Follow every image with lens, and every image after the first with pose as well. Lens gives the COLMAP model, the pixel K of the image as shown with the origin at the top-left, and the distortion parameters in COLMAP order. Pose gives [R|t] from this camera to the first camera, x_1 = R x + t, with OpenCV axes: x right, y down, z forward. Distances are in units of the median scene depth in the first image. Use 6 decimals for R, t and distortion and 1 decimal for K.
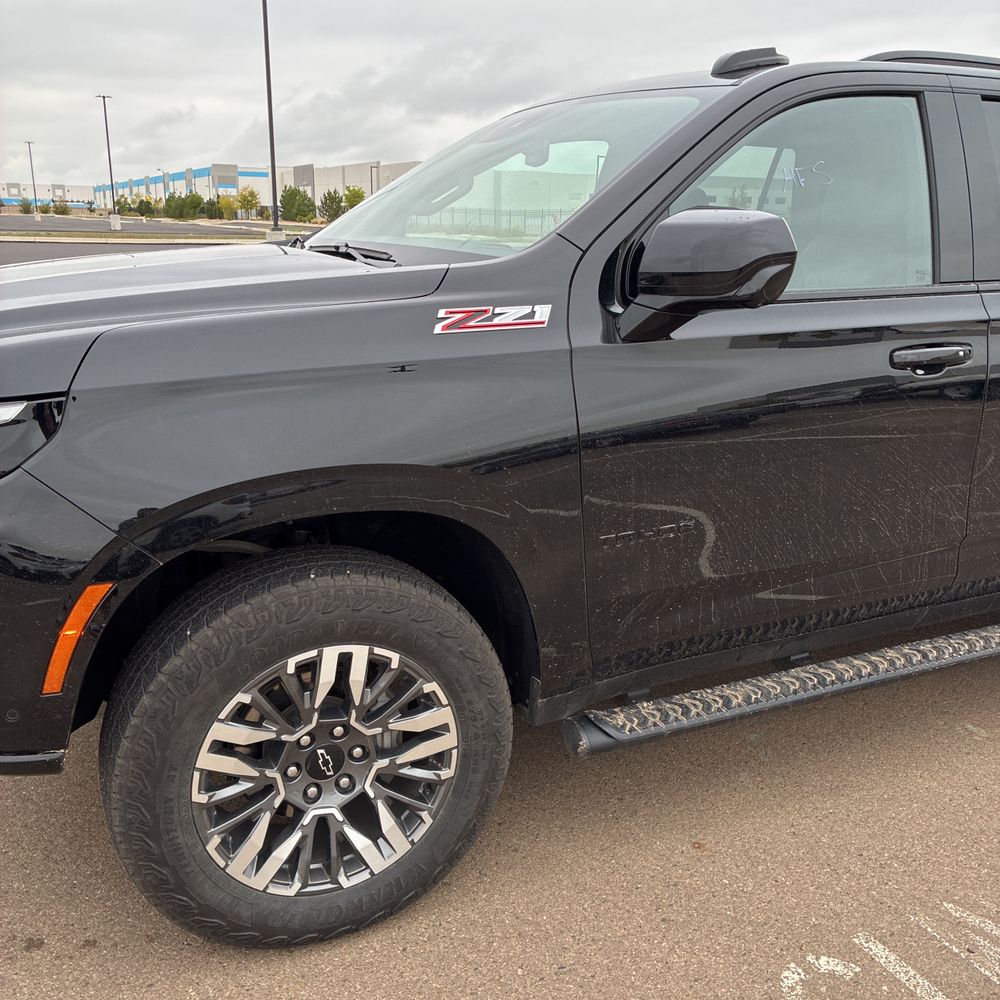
lens RADIAL K [[997.2, 0, 501.0], [0, 997.2, 502.2], [0, 0, 1]] dist [0.020422, -0.006706]
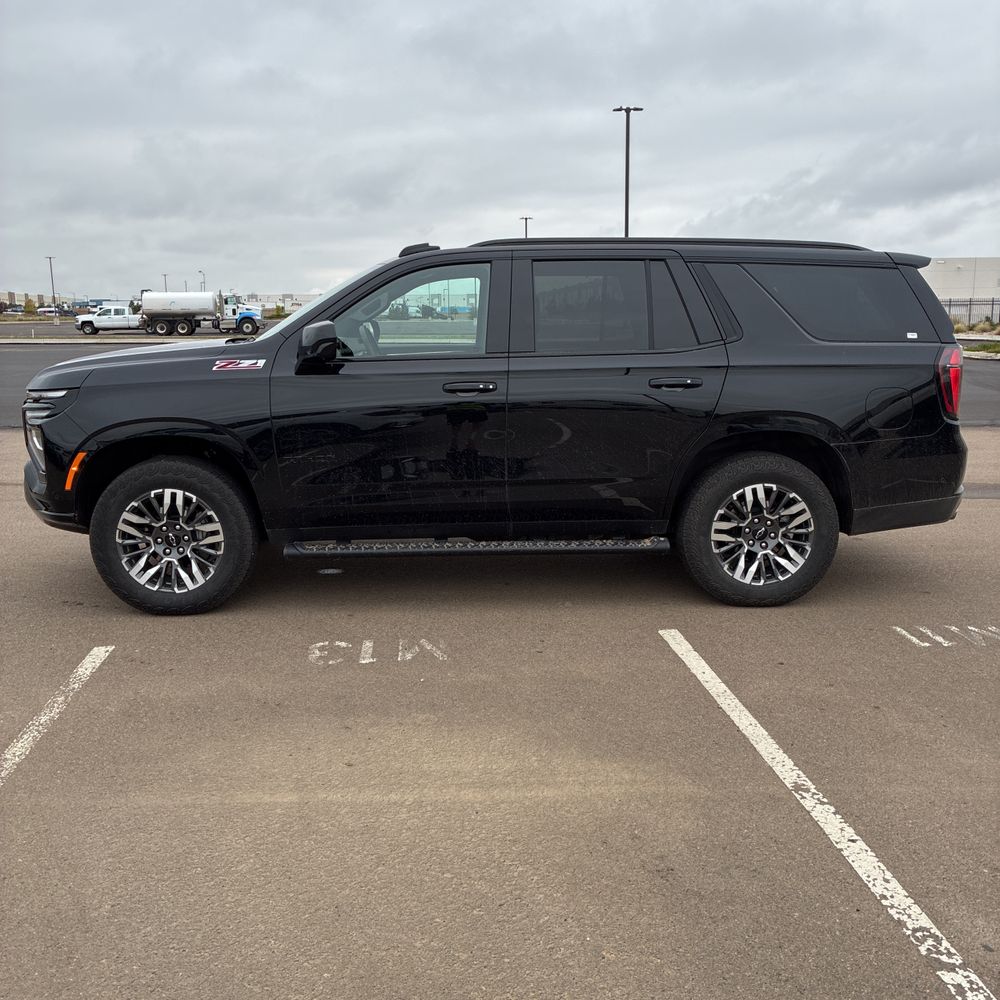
lens RADIAL K [[1001.6, 0, 499.2], [0, 1001.6, 498.7], [0, 0, 1]] dist [0.010007, -0.003369]
pose [[0.917216, 0.047649, -0.395530, 1.568811], [-0.085819, 0.993144, -0.079368, 0.287660], [0.389036, 0.106742, 0.915017, -0.995773]]
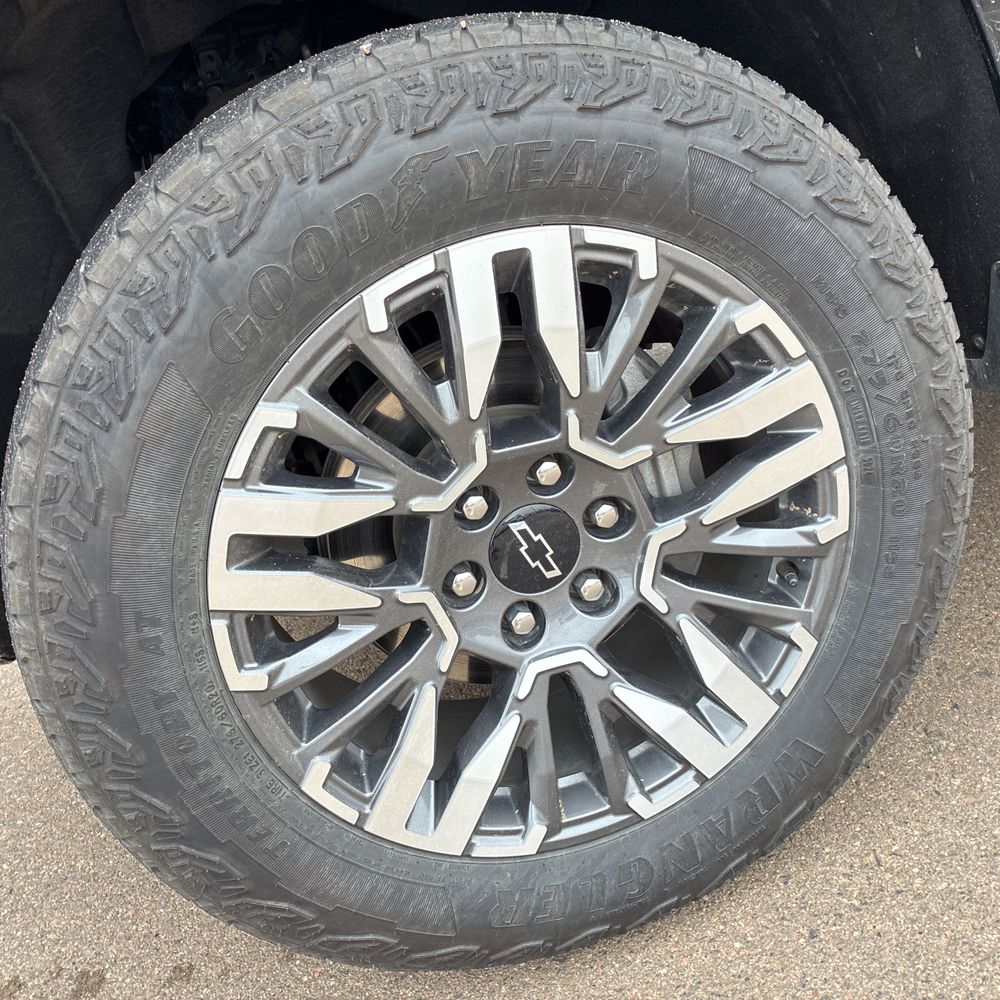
lens RADIAL K [[1021.9, 0, 499.1], [0, 1021.9, 498.4], [0, 0, 1]] dist [0.031751, -0.004442]
pose [[0.948370, -0.196087, -0.249288, -0.079228], [0.232538, 0.964381, 0.126077, 0.181897], [0.215687, -0.177537, 0.960187, 0.589710]]
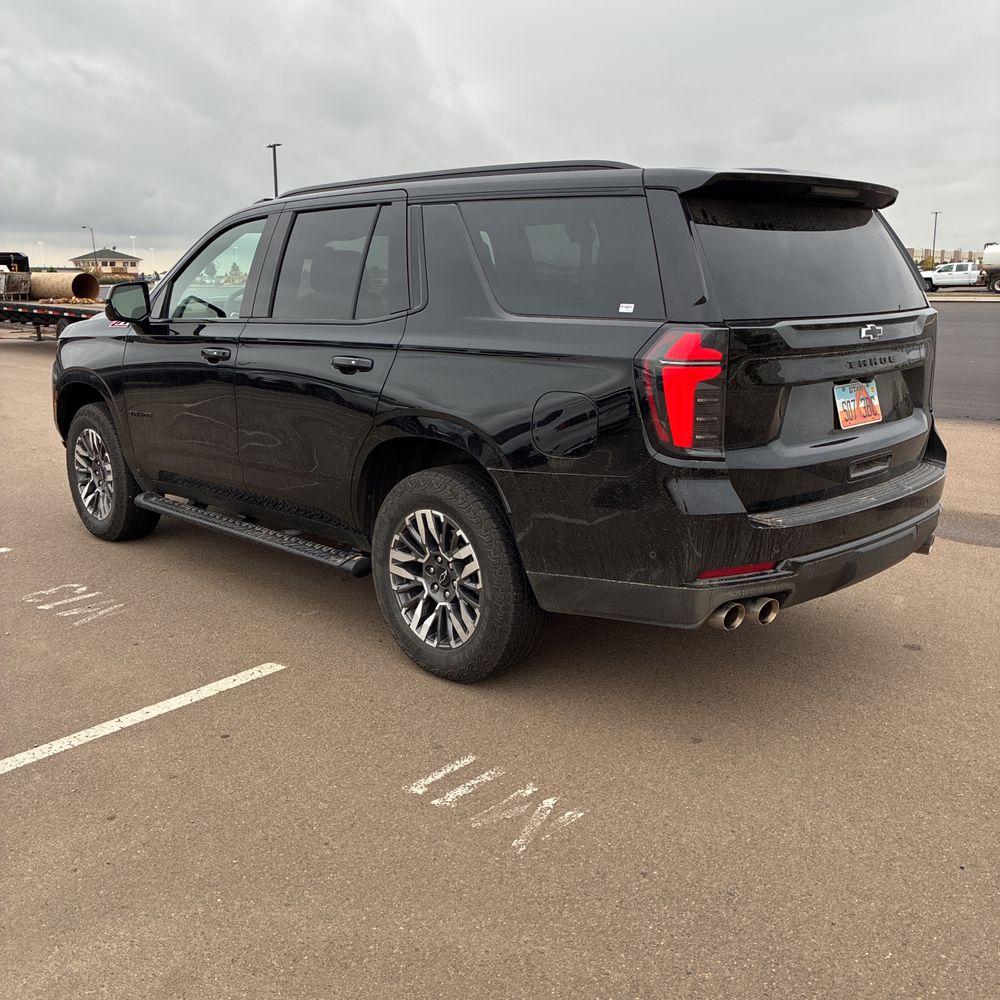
lens RADIAL K [[1002.0, 0, 502.1], [0, 1002.0, 496.8], [0, 0, 1]] dist [0.032797, -0.025103]
pose [[0.323211, 0.177770, -0.929480, 2.923295], [-0.241393, 0.965193, 0.100660, -0.247616], [0.915021, 0.191836, 0.354873, 1.041653]]
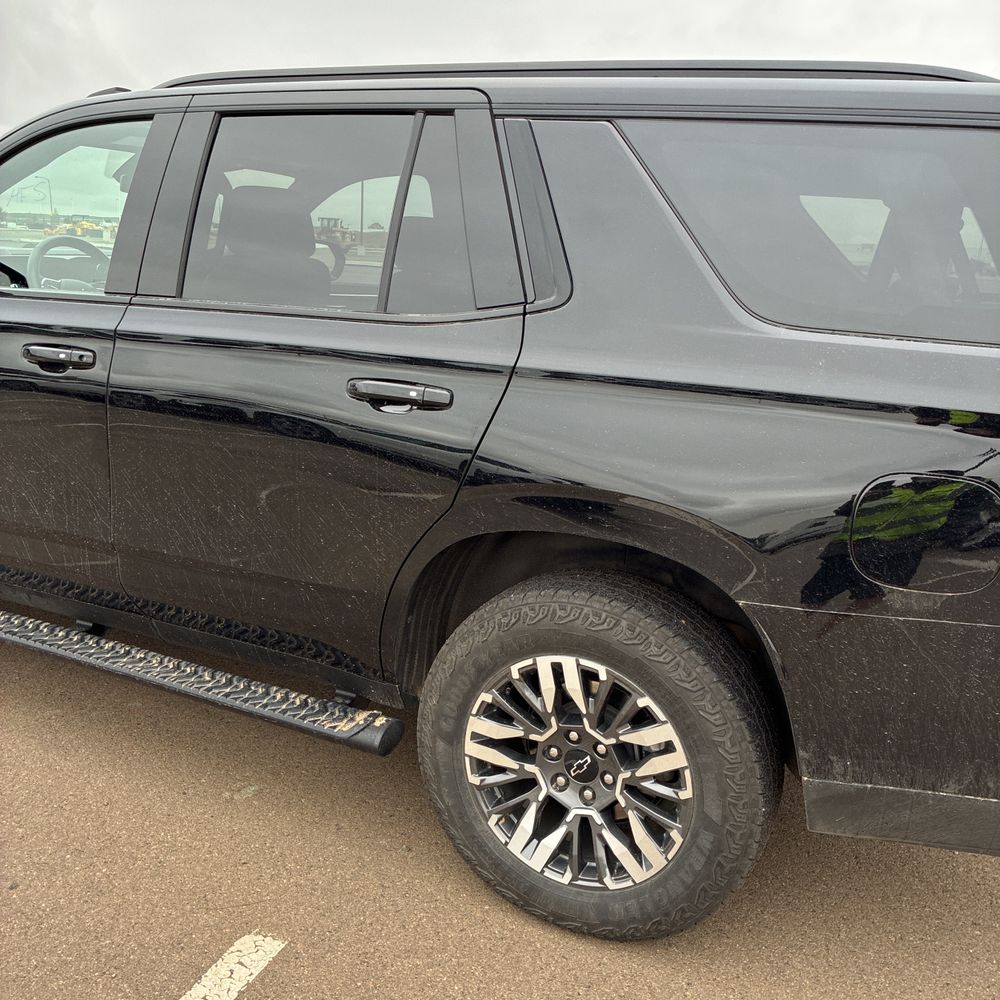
lens RADIAL K [[1014.7, 0, 511.4], [0, 1014.7, 494.3], [0, 0, 1]] dist [0.014599, -0.009289]
pose [[0.617961, 0.194718, -0.761714, 1.910266], [-0.248553, 0.967540, 0.045688, -0.205773], [0.745886, 0.161093, 0.646300, 0.813153]]
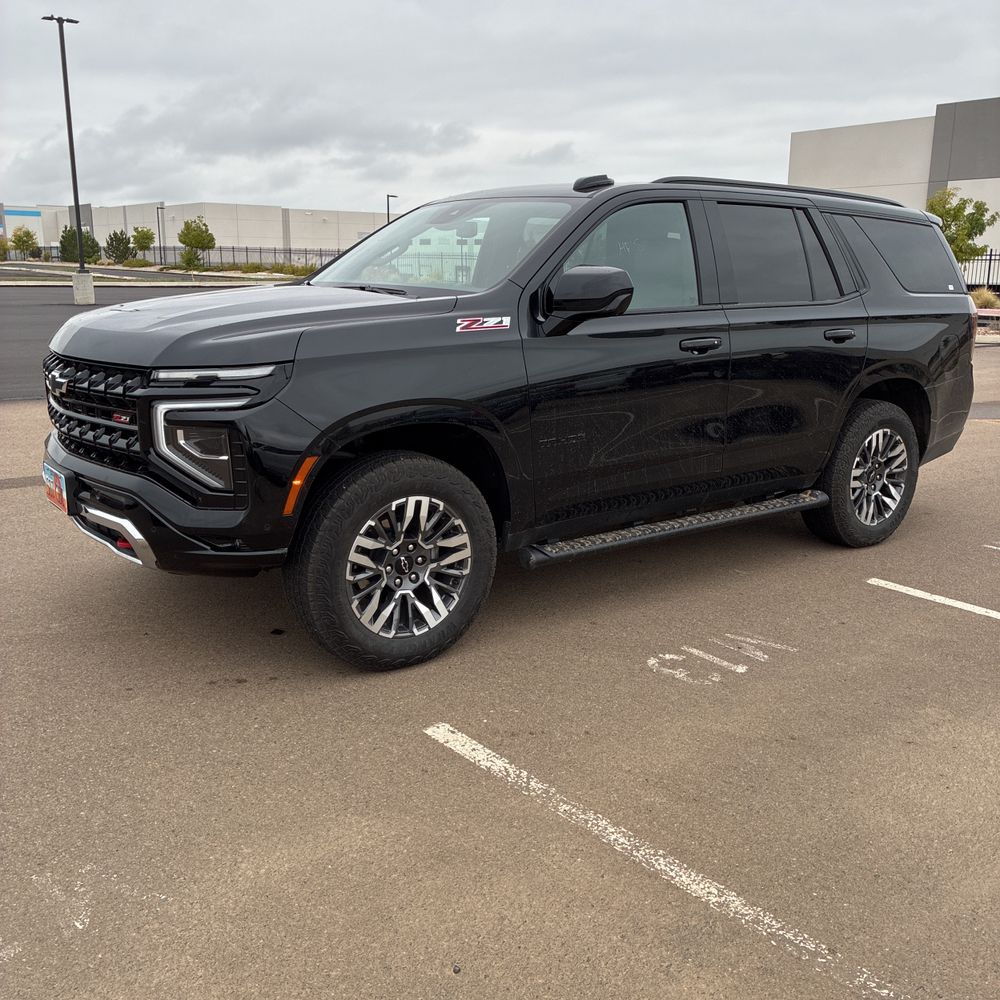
lens RADIAL K [[993.4, 0, 493.9], [0, 993.4, 492.4], [0, 0, 1]] dist [0.068799, -0.088934]
pose [[0.980535, -0.047661, 0.190473, -0.357212], [0.056633, 0.997514, -0.041939, 0.213503], [-0.188001, 0.051909, 0.980796, -0.835937]]
